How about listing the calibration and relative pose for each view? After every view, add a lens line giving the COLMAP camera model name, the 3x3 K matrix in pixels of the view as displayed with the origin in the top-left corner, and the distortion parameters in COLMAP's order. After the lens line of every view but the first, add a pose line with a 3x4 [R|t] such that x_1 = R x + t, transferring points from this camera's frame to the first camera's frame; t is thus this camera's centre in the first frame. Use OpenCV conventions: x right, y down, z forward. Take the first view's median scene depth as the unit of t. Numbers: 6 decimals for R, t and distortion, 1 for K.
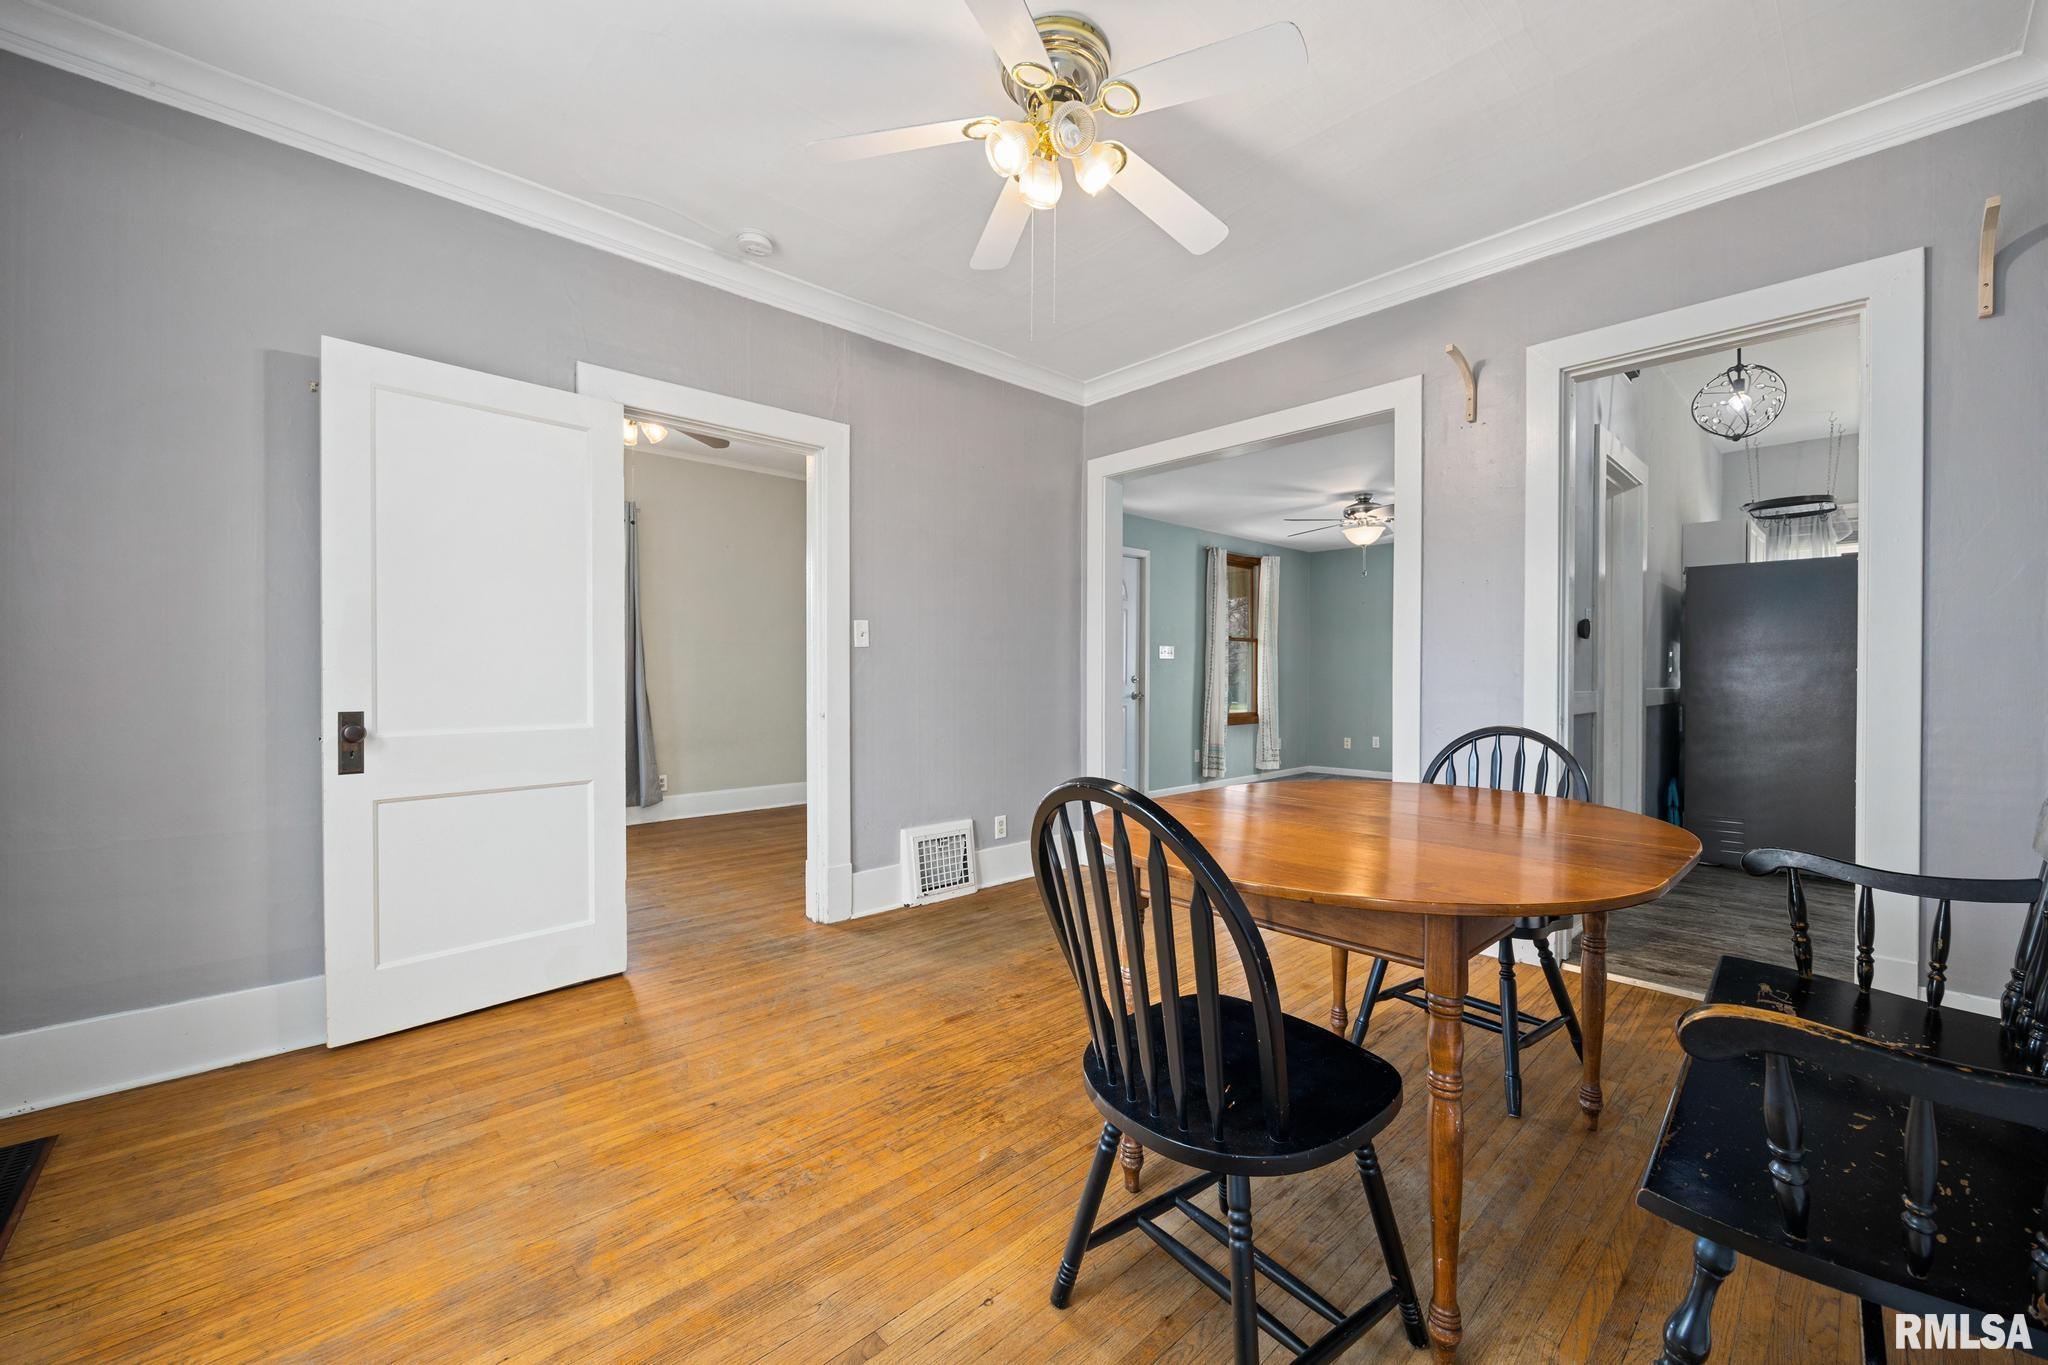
lens RADIAL K [[809.7, 0, 1029.1], [0, 809.7, 680.4], [0, 0, 1]] dist [0.000206, -0.000143]
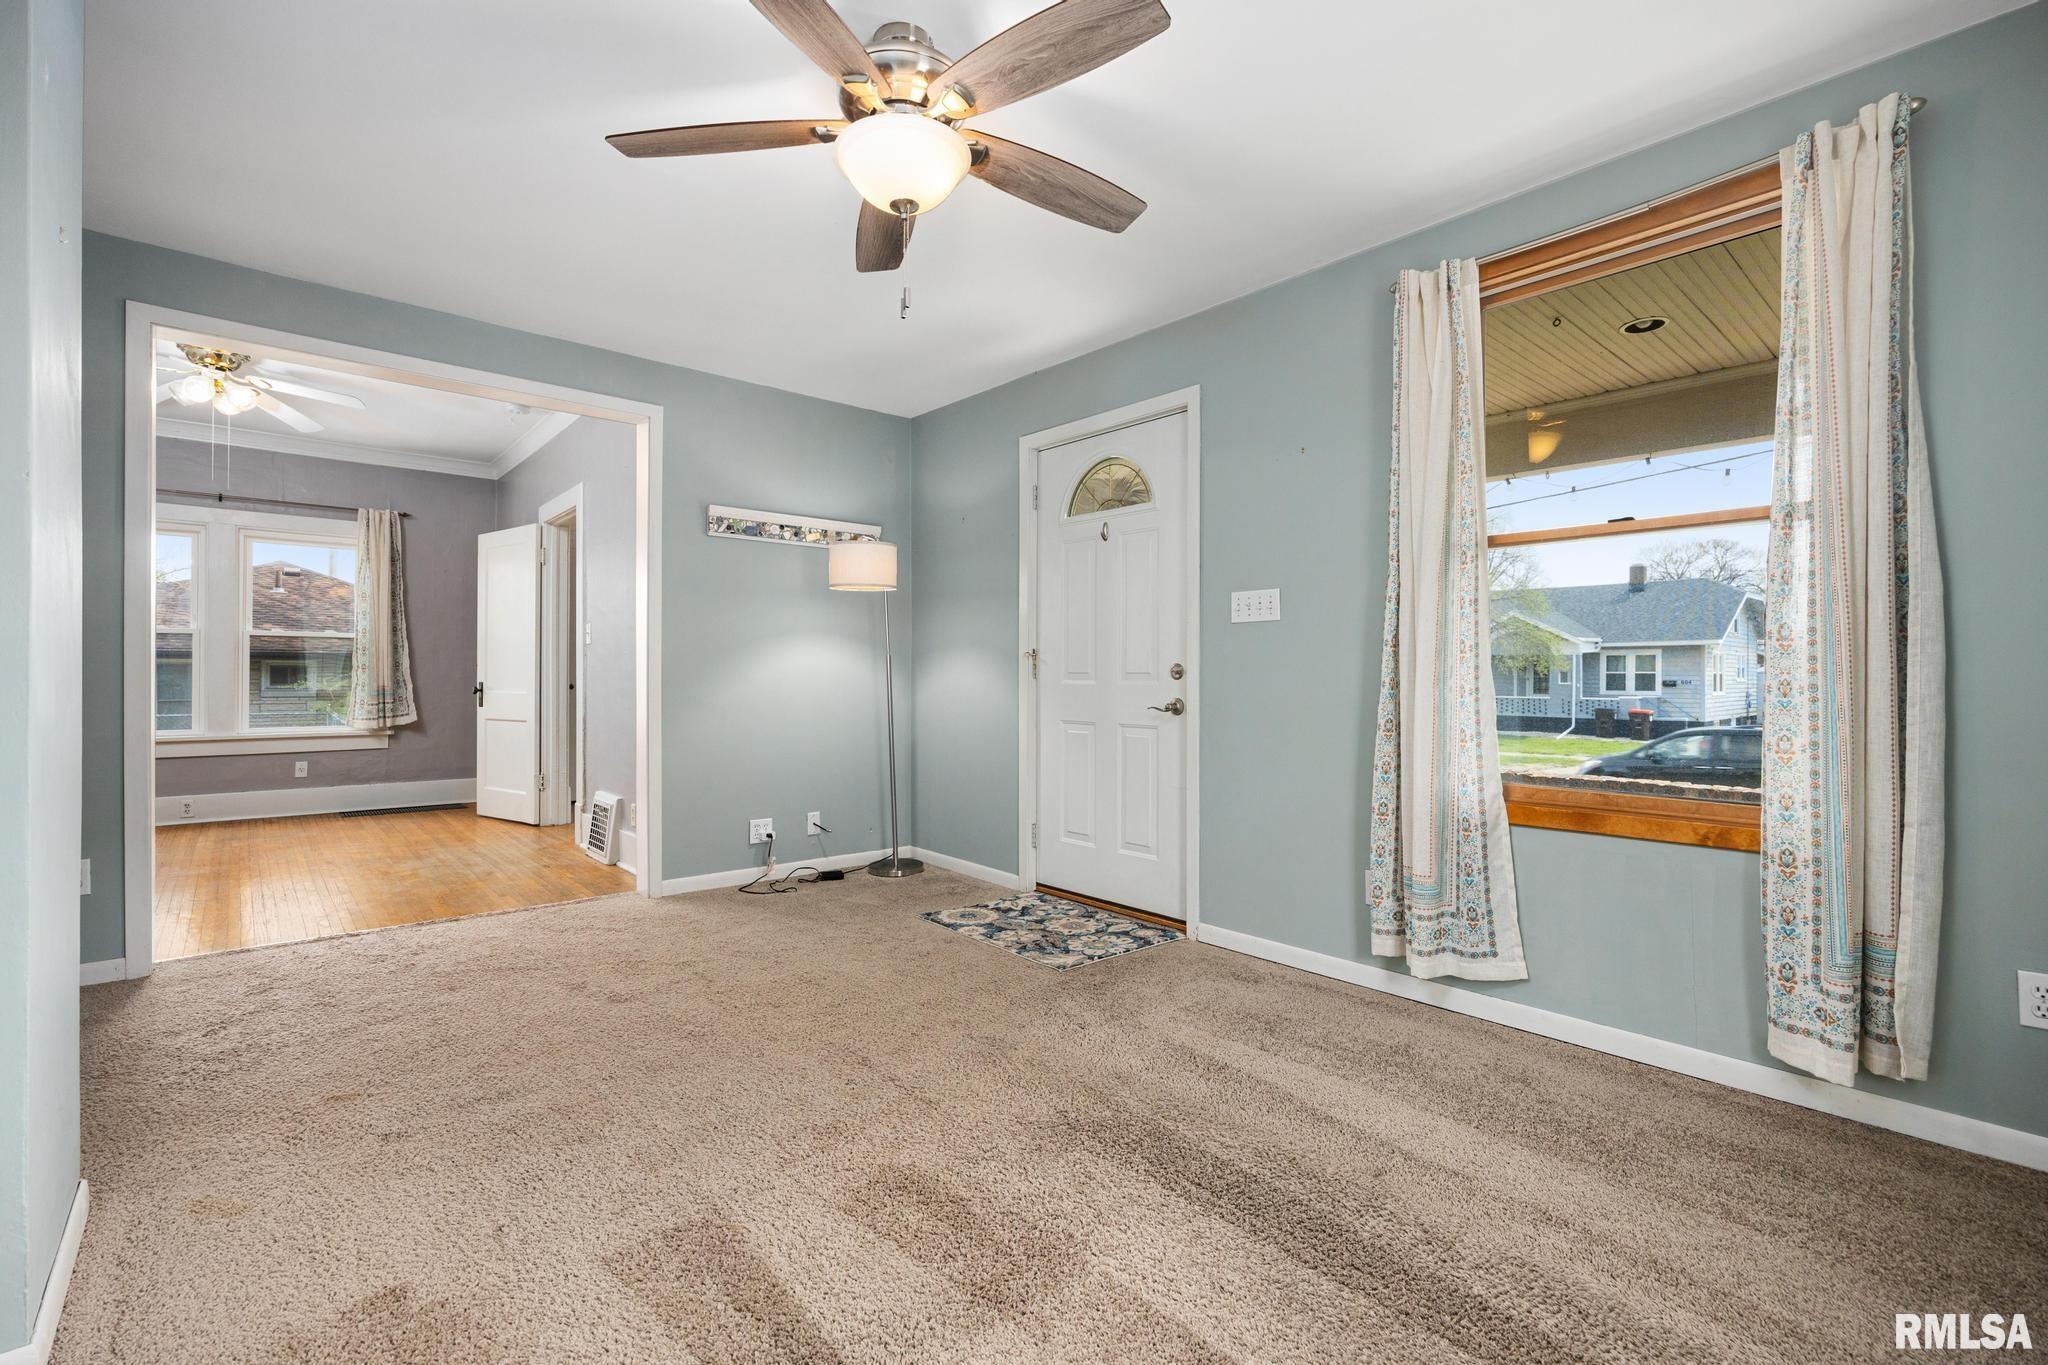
lens RADIAL K [[929.5, 0, 1033.1], [0, 929.5, 680.8], [0, 0, 1]] dist [-0.001564, -0.000262]
pose [[-0.038990, 0.004939, -0.999227, 0.664683], [-0.010415, 0.999931, 0.005349, 0.002173], [0.999185, 0.010616, -0.038936, 0.931613]]
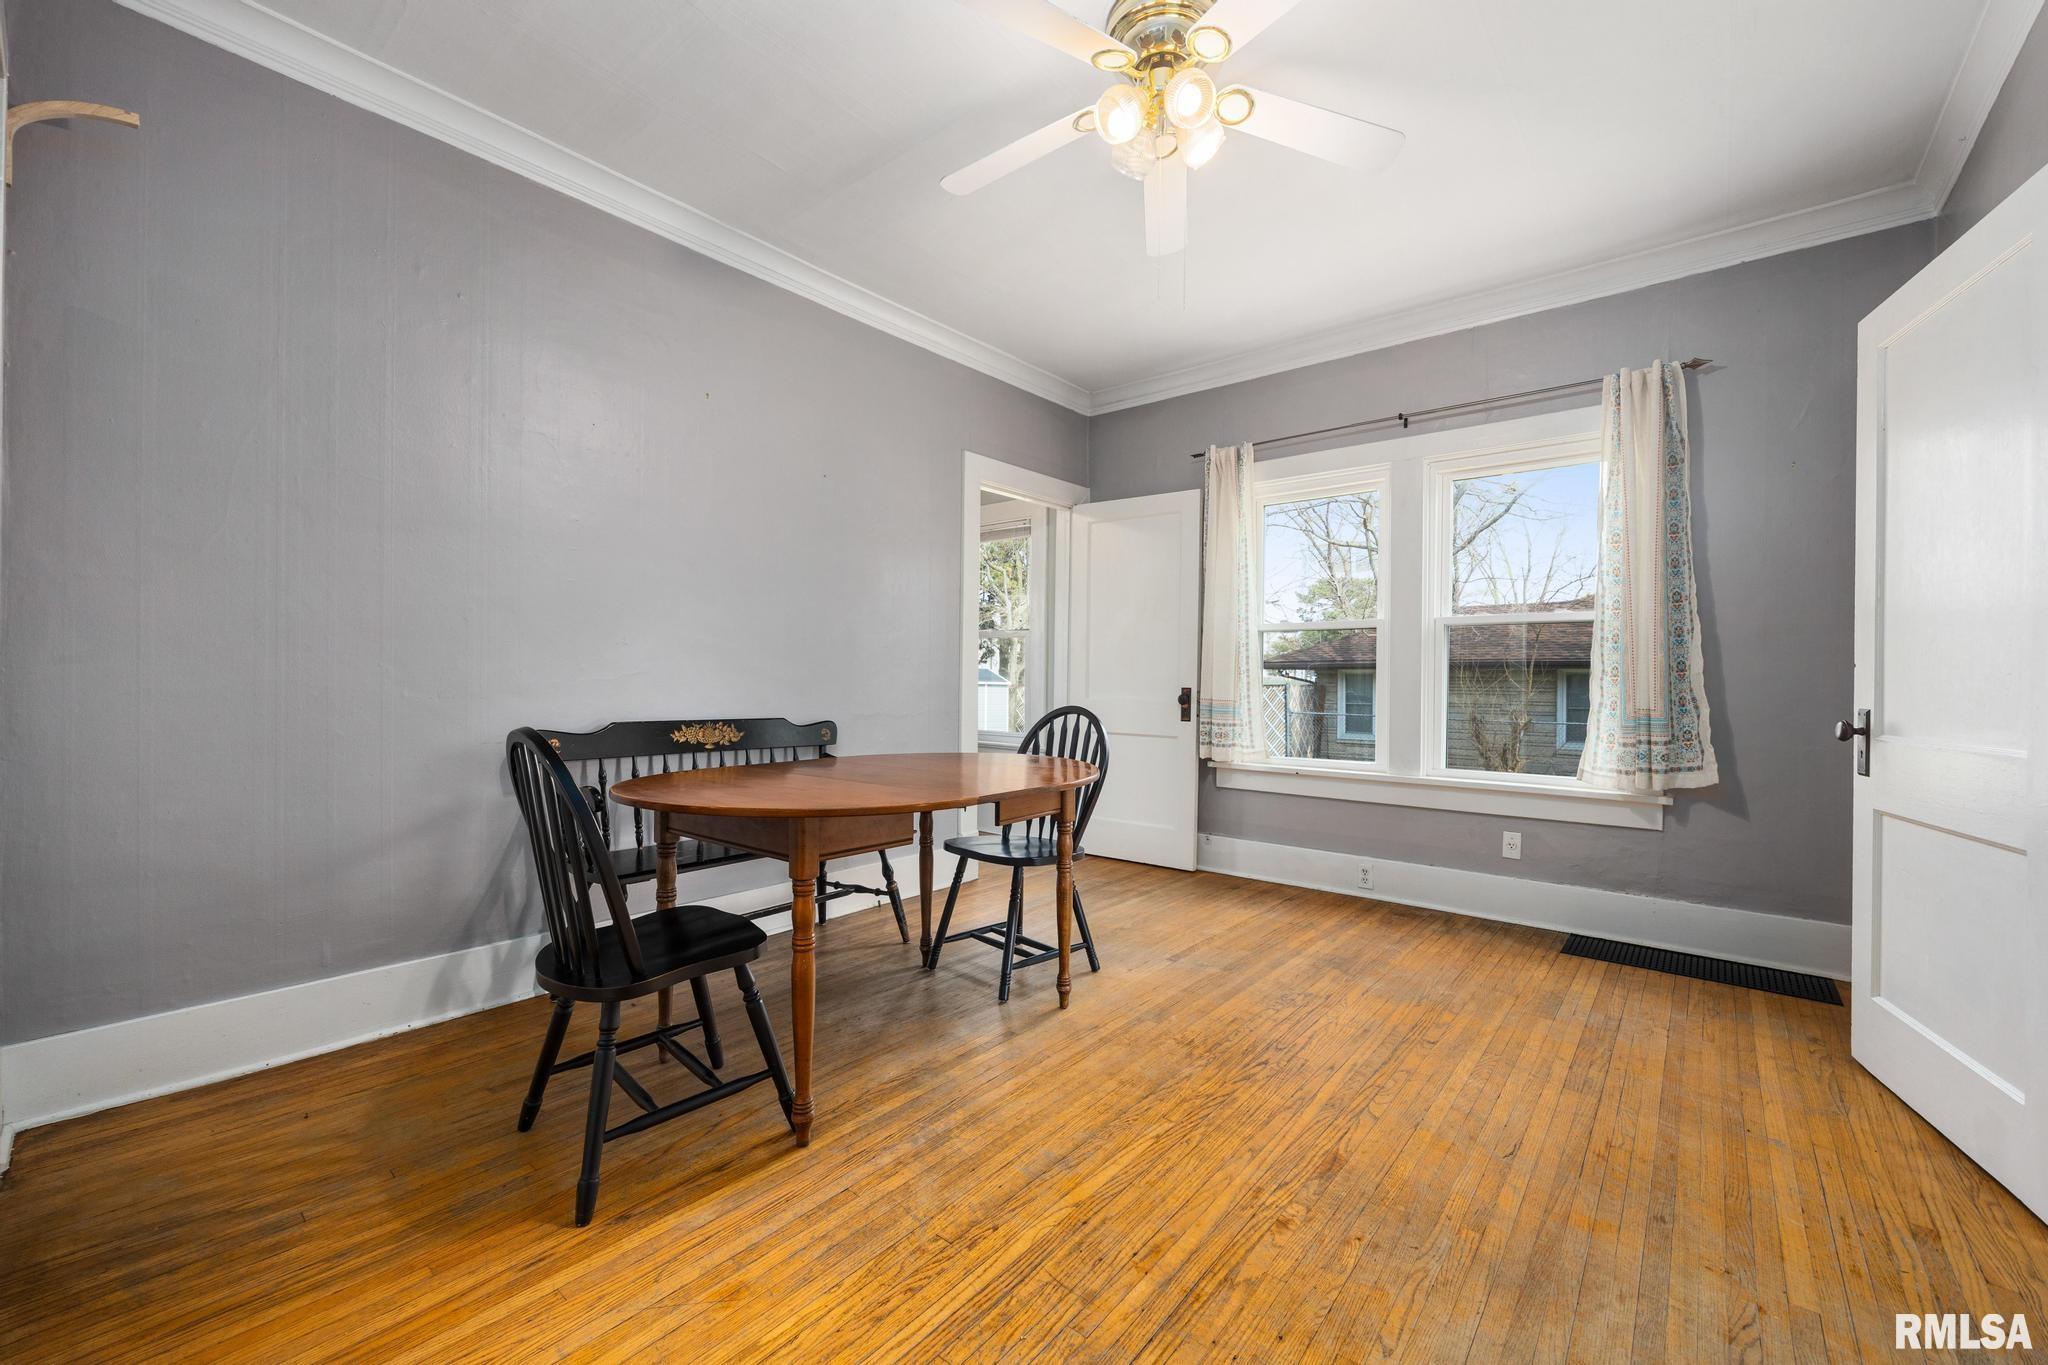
lens RADIAL K [[819.6, 0, 1041.4], [0, 819.6, 677.6], [0, 0, 1]] dist [-0.004804, 0.000185]
pose [[-0.990800, -0.009560, -0.134993, 0.090549], [-0.010512, 0.999925, 0.006341, 0.003335], [0.134923, 0.007701, -0.990826, 0.597770]]
